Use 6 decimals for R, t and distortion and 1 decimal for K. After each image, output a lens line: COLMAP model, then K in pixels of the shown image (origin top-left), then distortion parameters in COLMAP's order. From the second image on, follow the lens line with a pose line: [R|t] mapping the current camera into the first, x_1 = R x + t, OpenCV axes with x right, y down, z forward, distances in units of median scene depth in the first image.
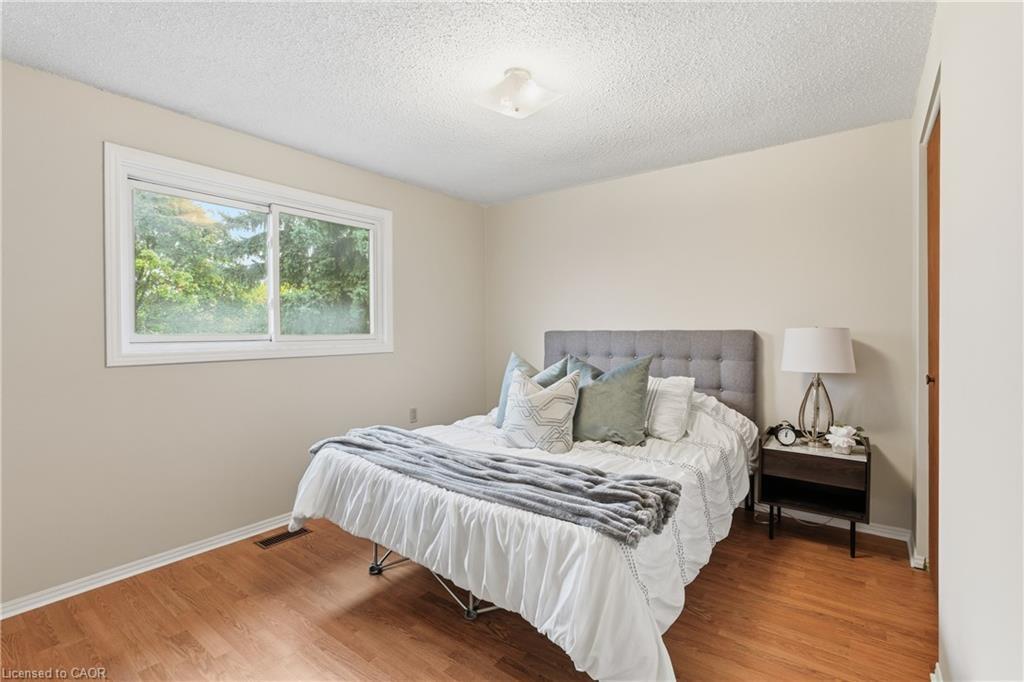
lens RADIAL K [[471.4, 0, 511.6], [0, 471.4, 338.4], [0, 0, 1]] dist [-0.006768, 0.000496]
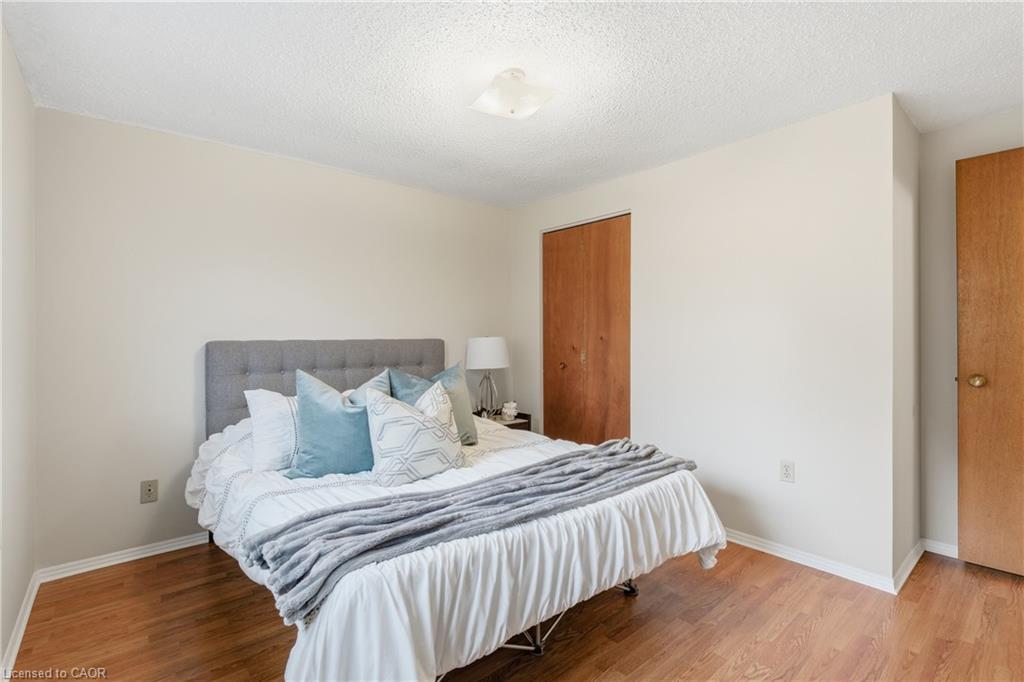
lens RADIAL K [[453.4, 0, 512.0], [0, 453.4, 341.0], [0, 0, 1]] dist [-0.012960, 0.000192]
pose [[0.226505, -0.004743, 0.973999, -0.907813], [0.022447, 0.999748, -0.000352, -0.010892], [-0.973751, 0.021943, 0.226554, 0.801796]]
